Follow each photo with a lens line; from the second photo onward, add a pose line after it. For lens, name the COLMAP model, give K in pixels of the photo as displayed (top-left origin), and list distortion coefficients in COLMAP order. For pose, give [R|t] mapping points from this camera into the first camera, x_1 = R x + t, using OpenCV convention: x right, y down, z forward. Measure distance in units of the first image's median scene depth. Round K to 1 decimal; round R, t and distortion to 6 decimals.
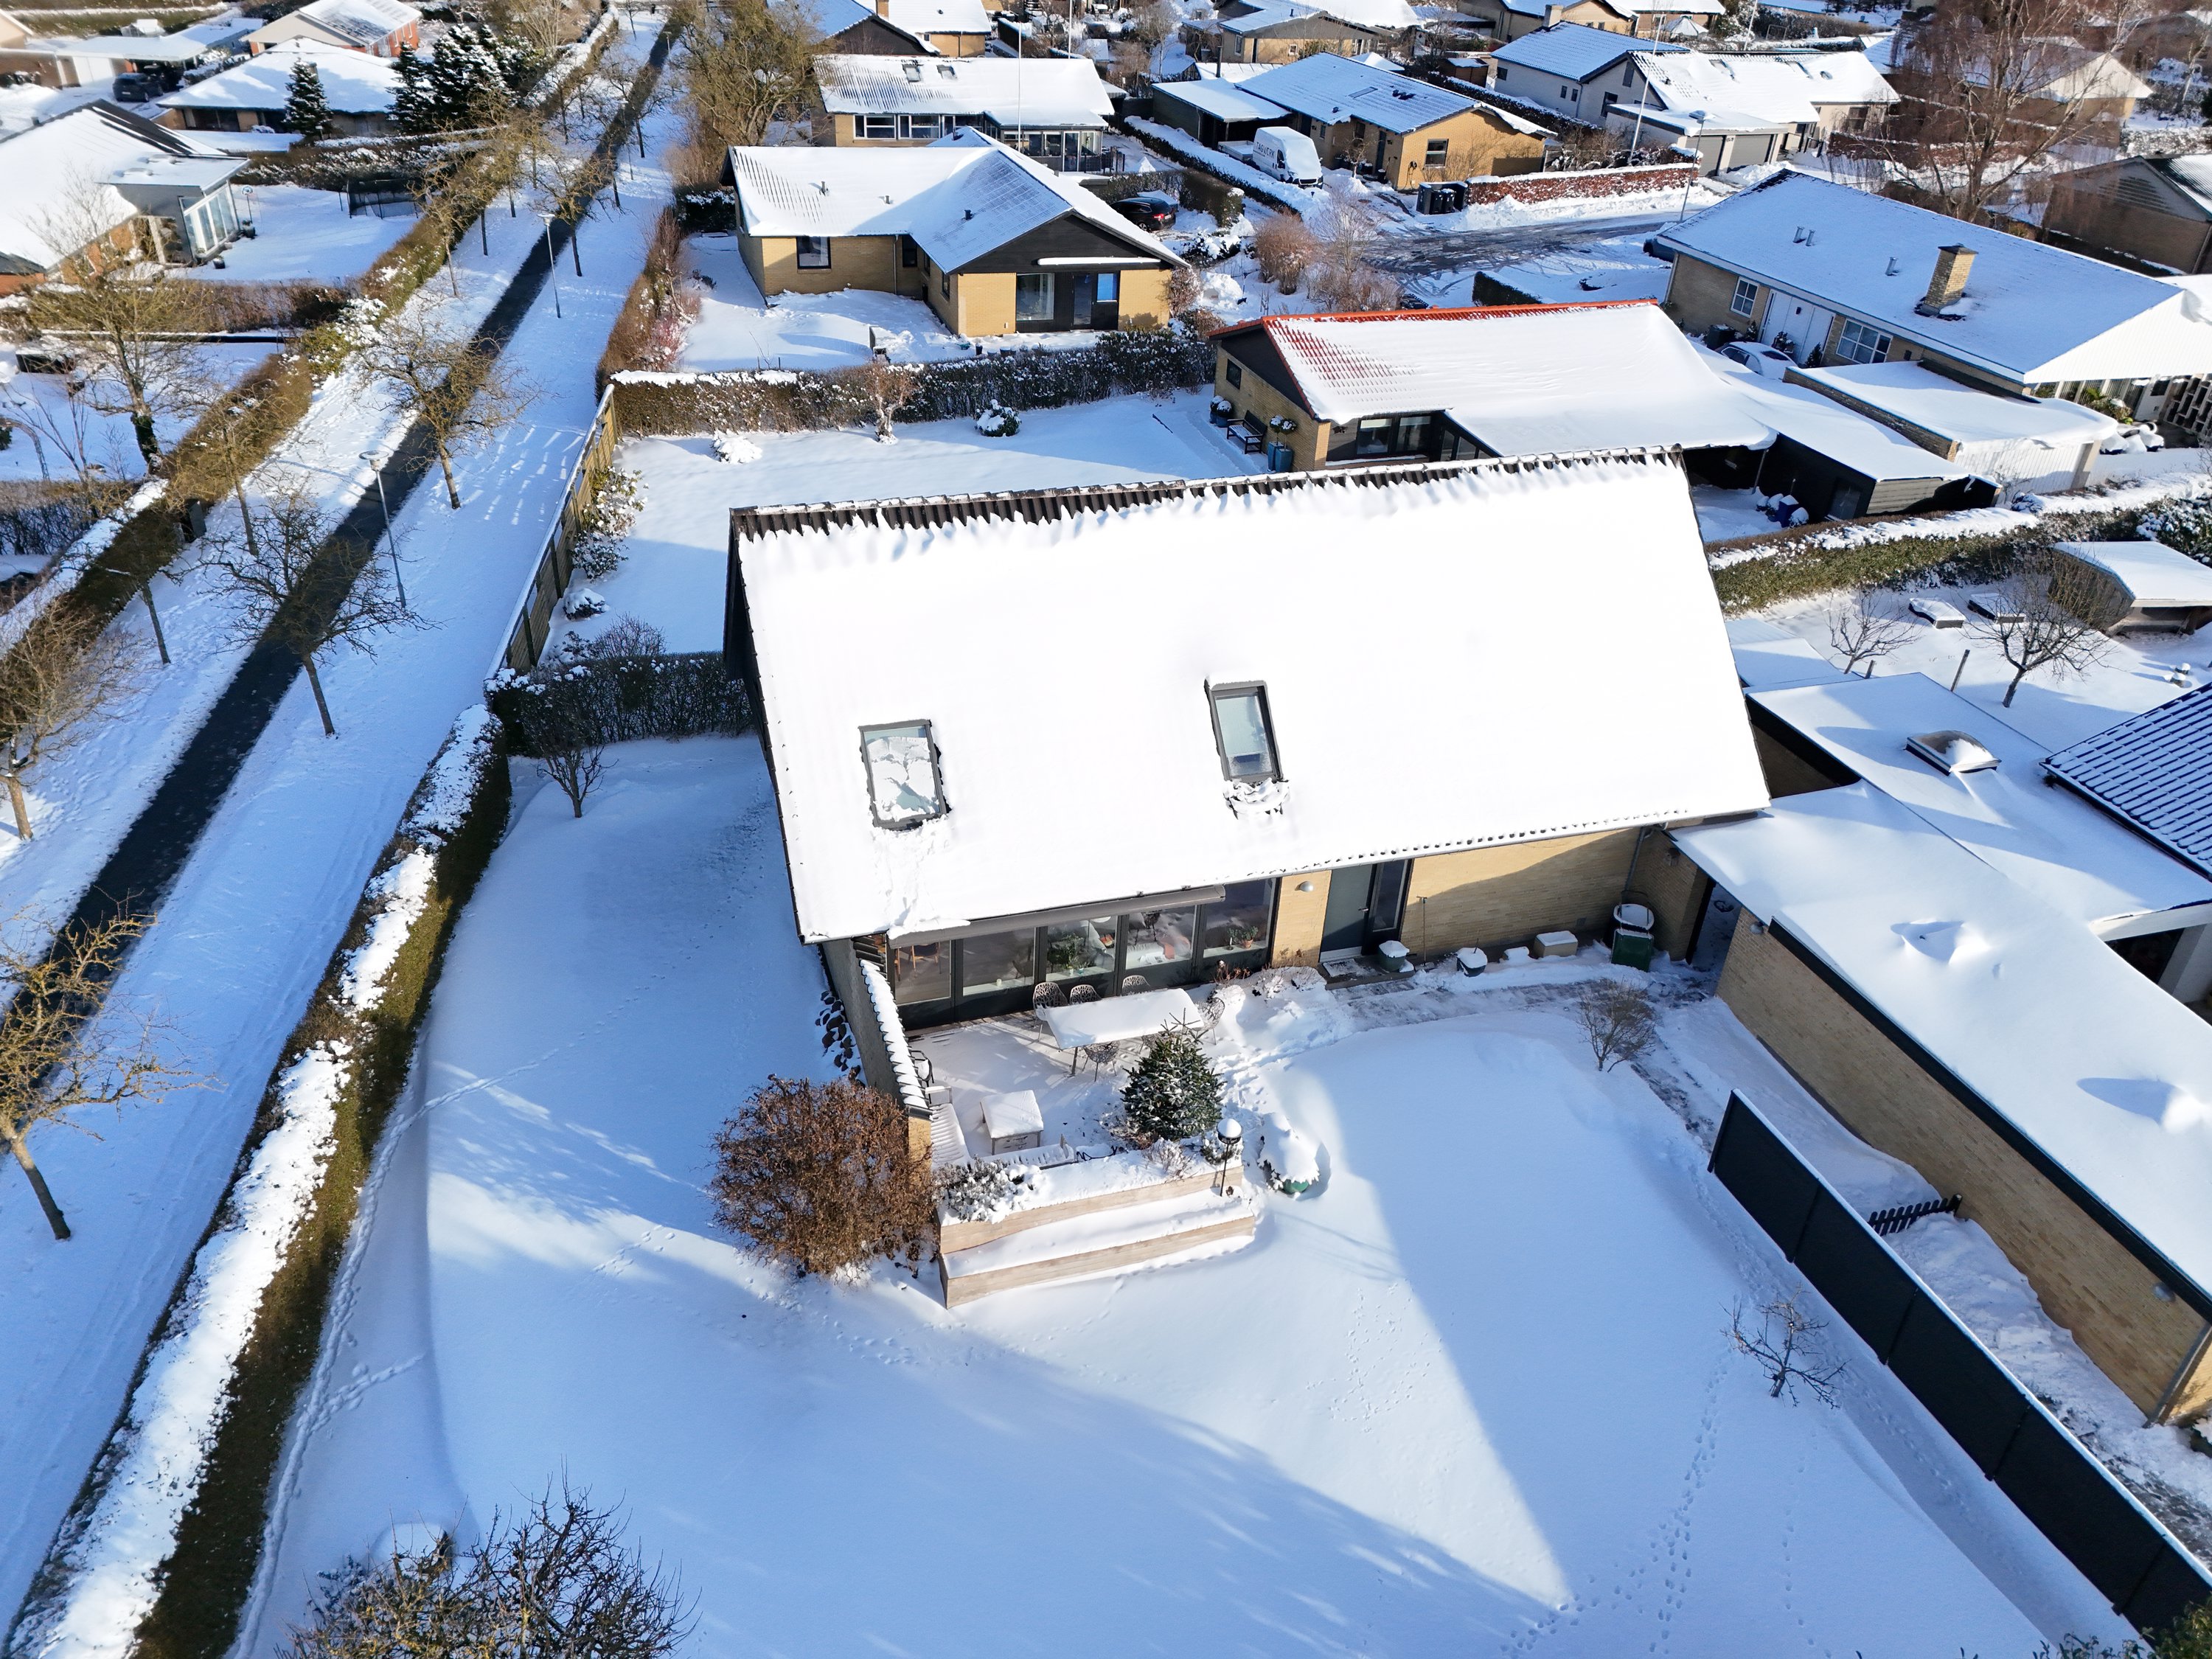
lens RADIAL K [[1614.0, 0, 1106.0], [0, 1614.0, 829.5], [0, 0, 1]] dist [0.103735, -0.090562]
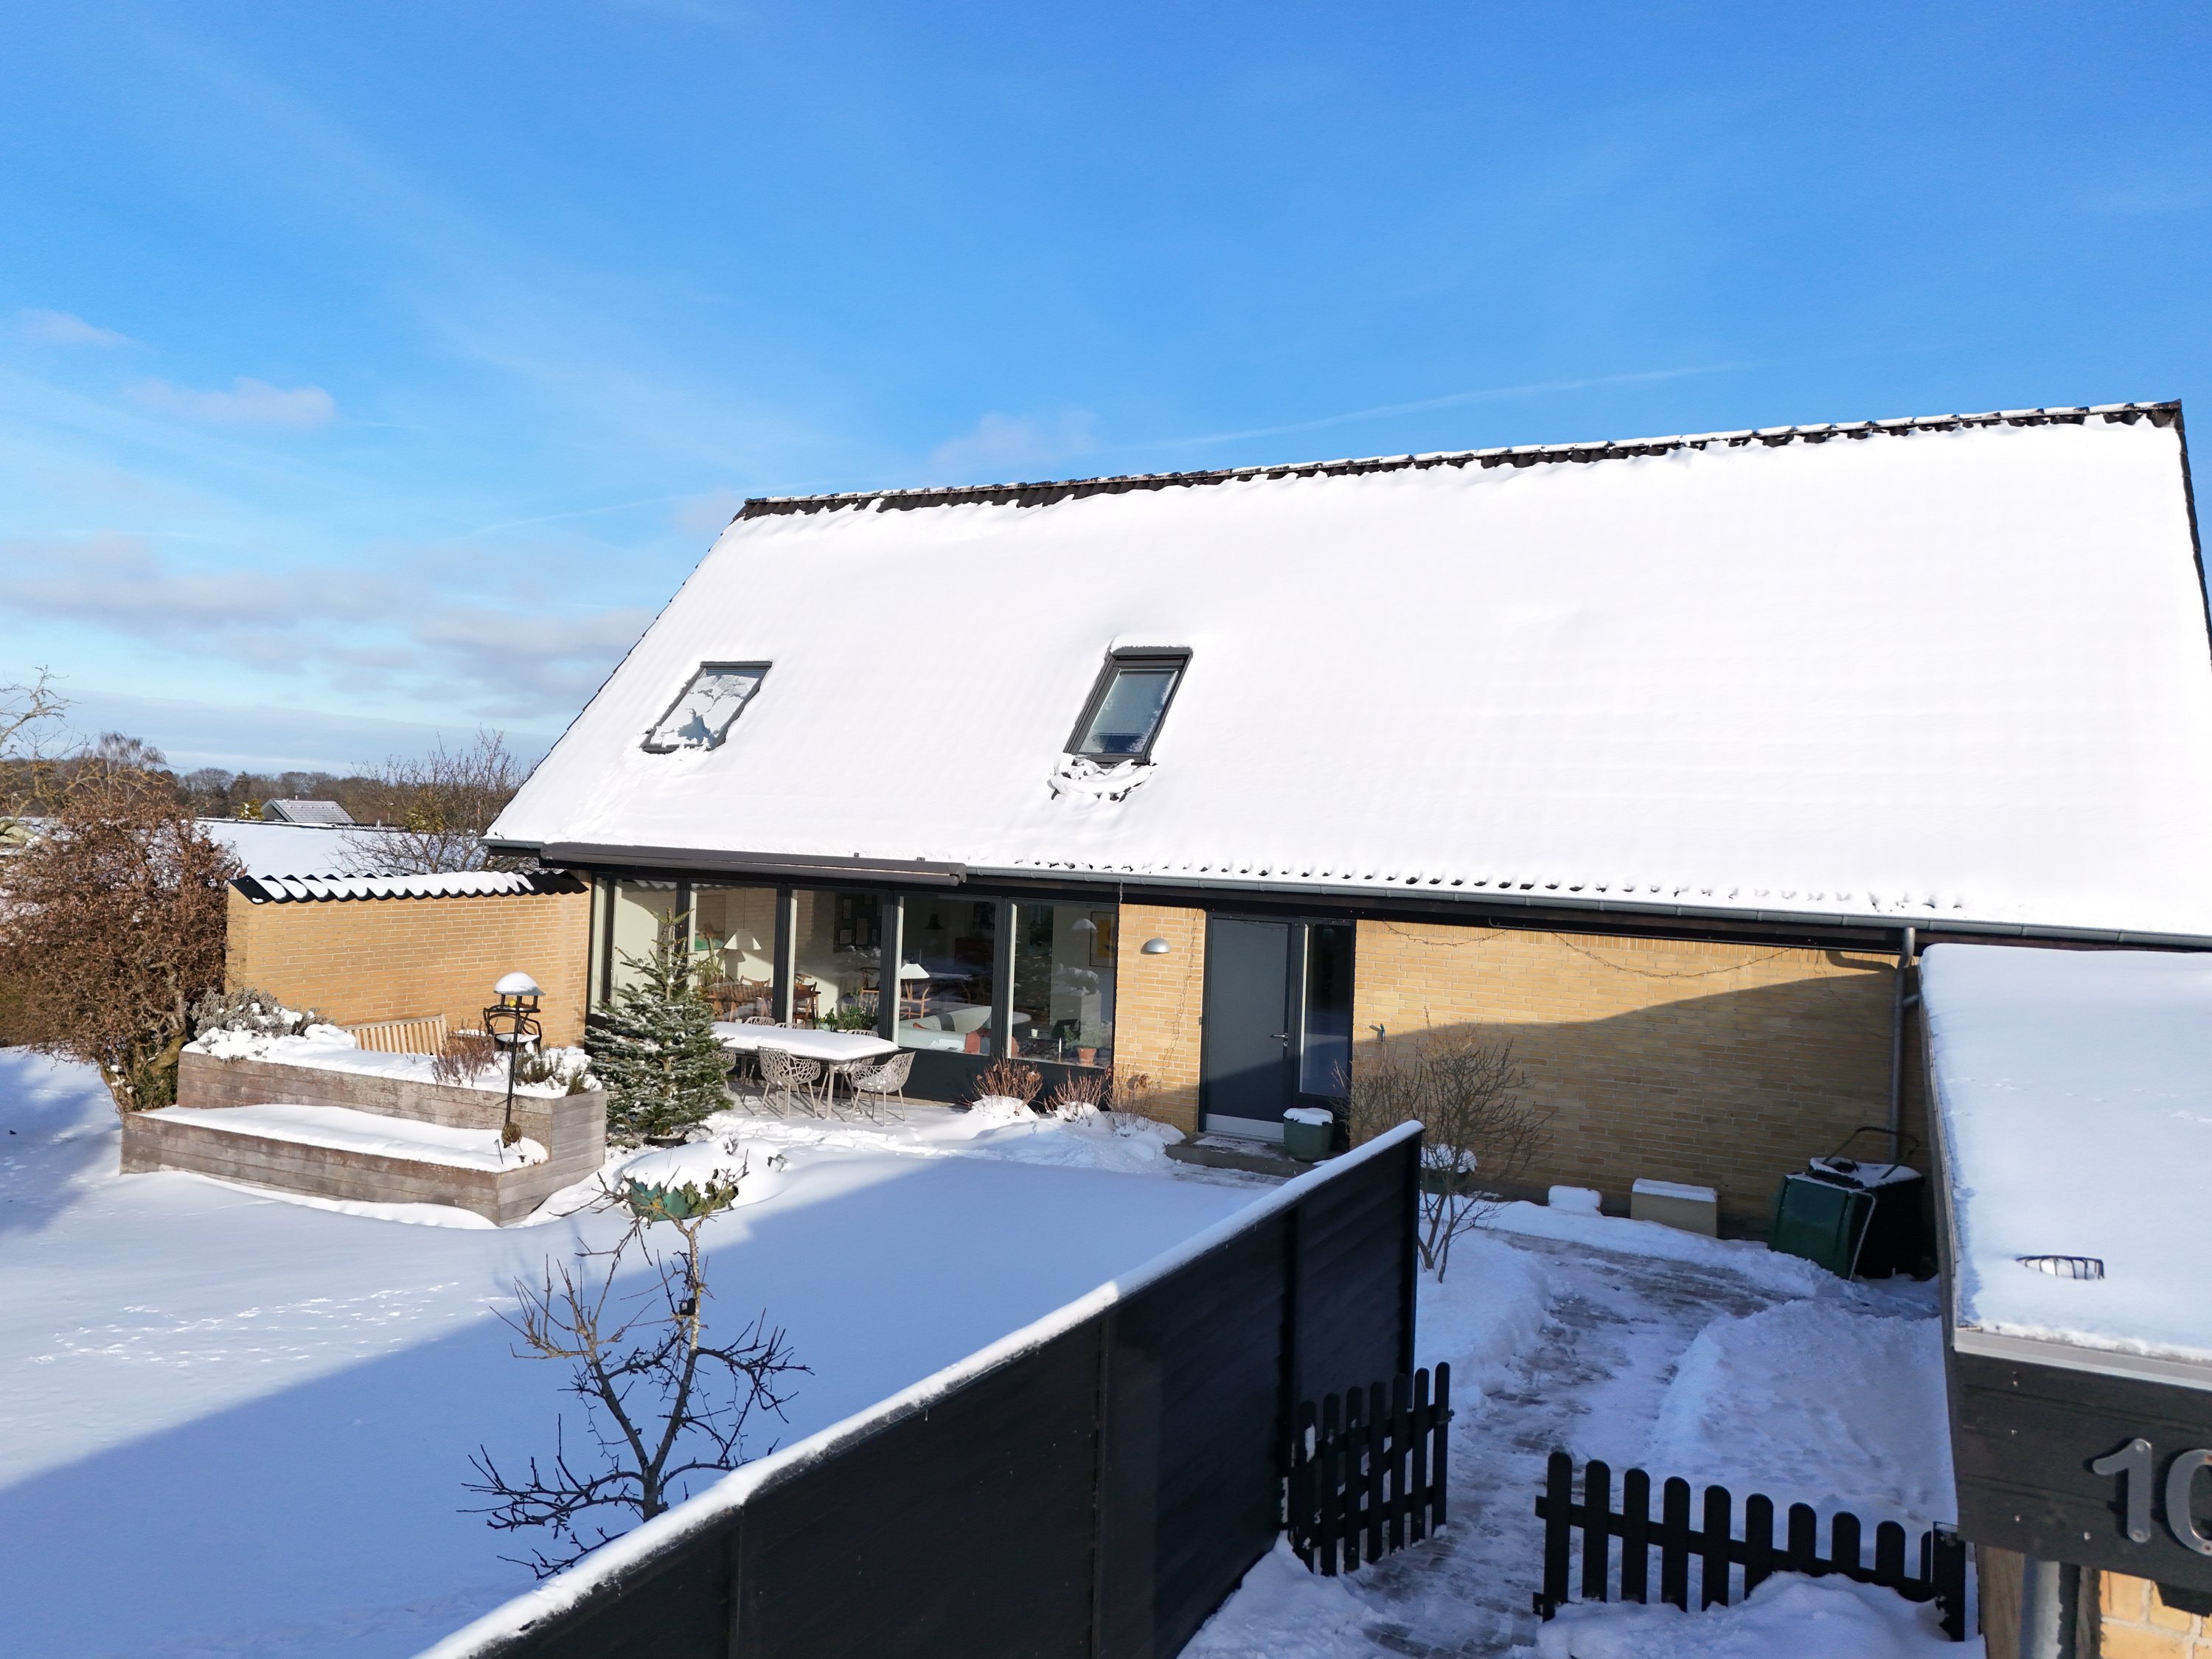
lens RADIAL K [[1614.0, 0, 1106.0], [0, 1614.0, 829.5], [0, 0, 1]] dist [0.103735, -0.090562]
pose [[0.720819, -0.017472, -0.692903, 0.486504], [-0.369373, 0.836220, -0.405340, 0.229281], [0.586501, 0.548116, 0.596309, 0.582157]]
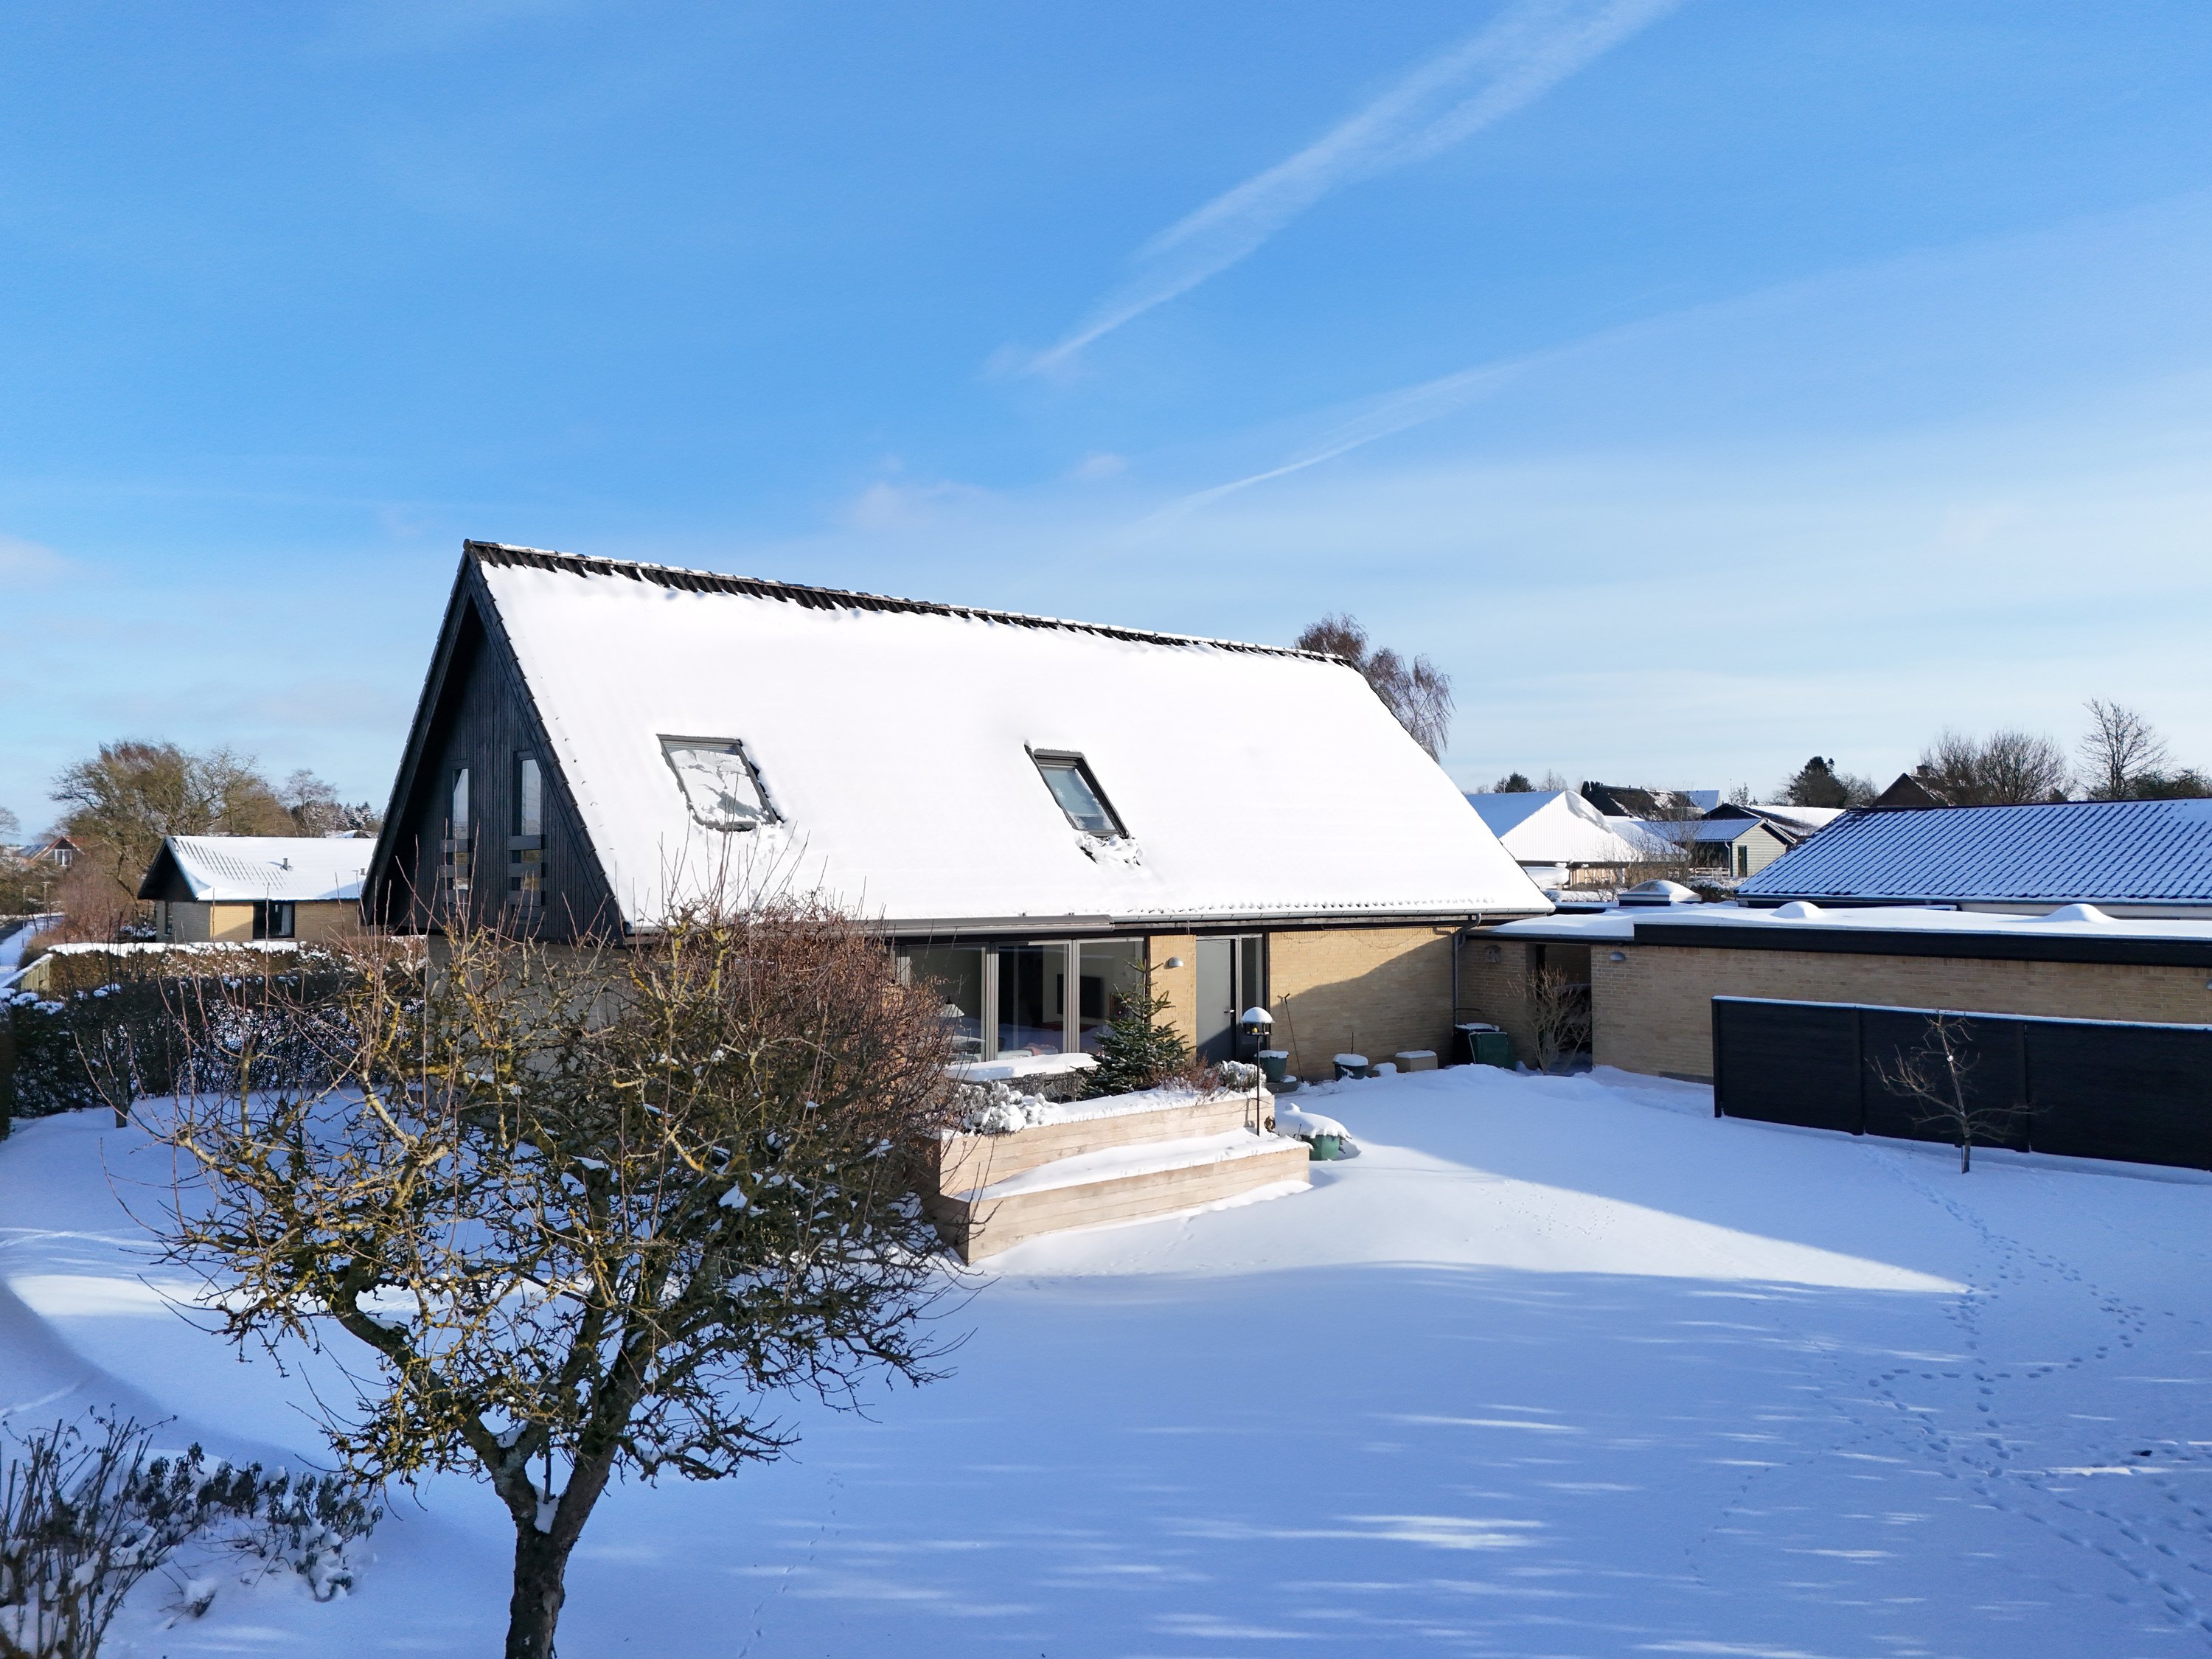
lens RADIAL K [[1614.0, 0, 1106.0], [0, 1614.0, 829.5], [0, 0, 1]] dist [0.103735, -0.090562]
pose [[0.923635, -0.039601, 0.381221, -0.221189], [0.241014, 0.833392, -0.497364, 0.371810], [-0.298010, 0.551262, 0.779294, 0.284568]]
